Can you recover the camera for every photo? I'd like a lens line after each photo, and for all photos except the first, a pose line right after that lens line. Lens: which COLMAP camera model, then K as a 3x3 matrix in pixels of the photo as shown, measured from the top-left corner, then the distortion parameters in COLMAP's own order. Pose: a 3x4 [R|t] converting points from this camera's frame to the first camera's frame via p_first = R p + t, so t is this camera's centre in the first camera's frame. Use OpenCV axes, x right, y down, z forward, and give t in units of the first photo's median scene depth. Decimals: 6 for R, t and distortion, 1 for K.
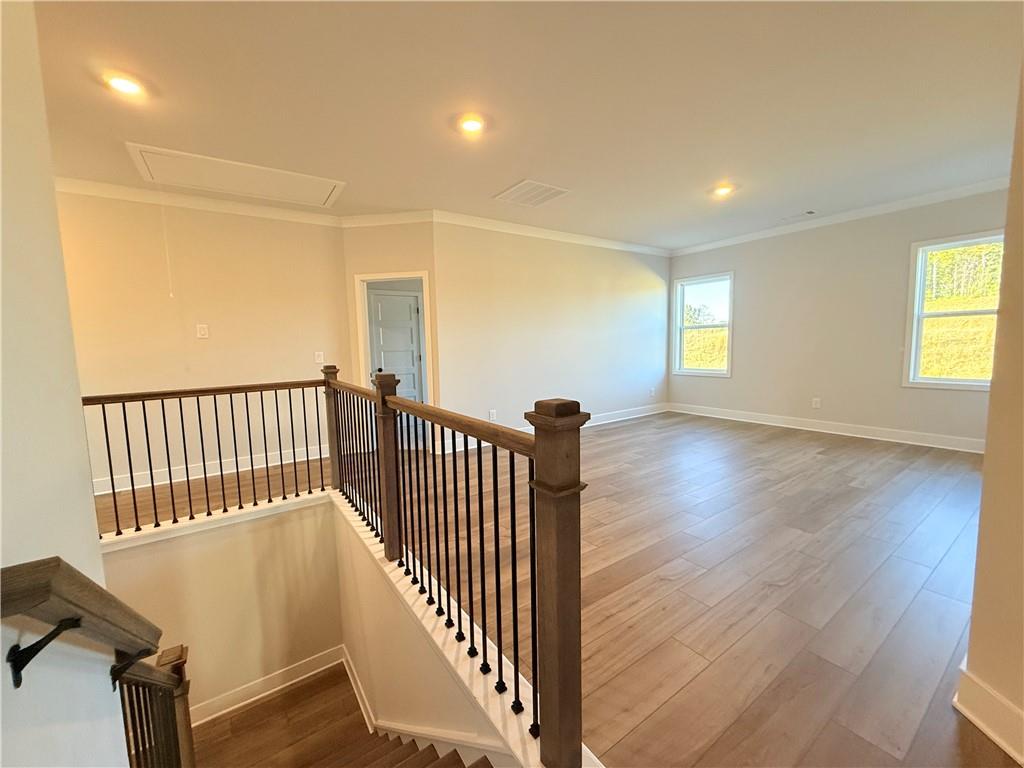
lens RADIAL K [[409.2, 0, 510.1], [0, 409.2, 383.0], [0, 0, 1]] dist [0.000508, 0.000277]
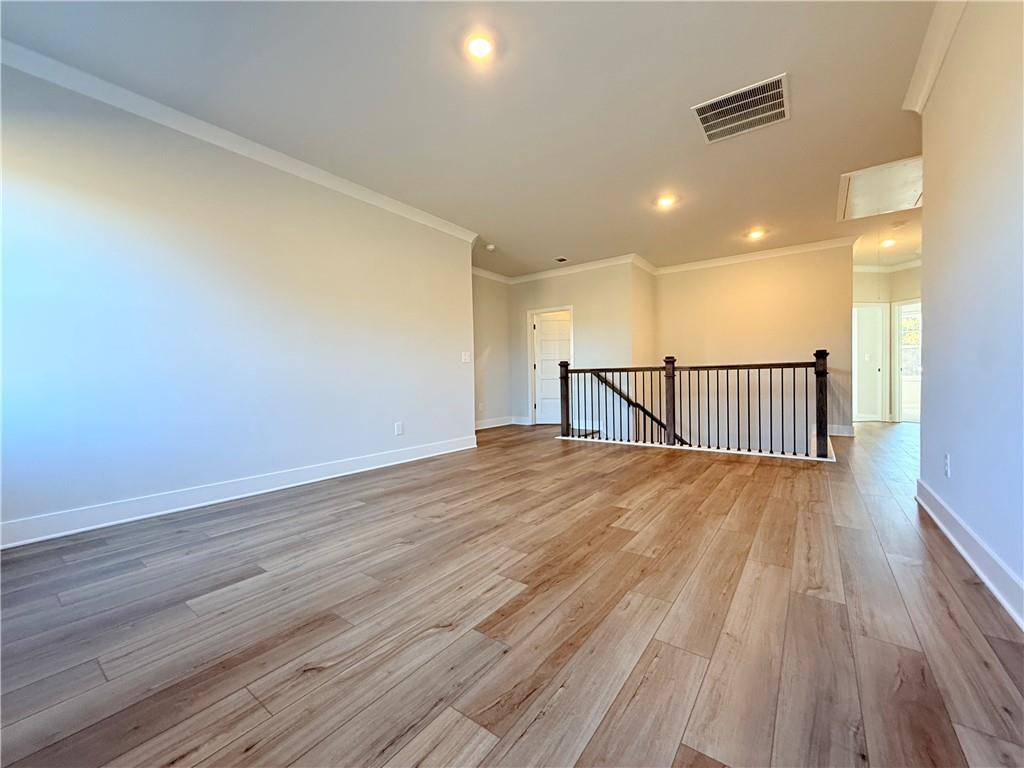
lens RADIAL K [[409.2, 0, 510.1], [0, 409.2, 383.0], [0, 0, 1]] dist [0.000508, 0.000277]
pose [[-0.945797, 0.043779, -0.321794, 0.765334], [0.005926, 0.993034, 0.117682, -0.091735], [0.324704, 0.109397, -0.939468, 1.775439]]
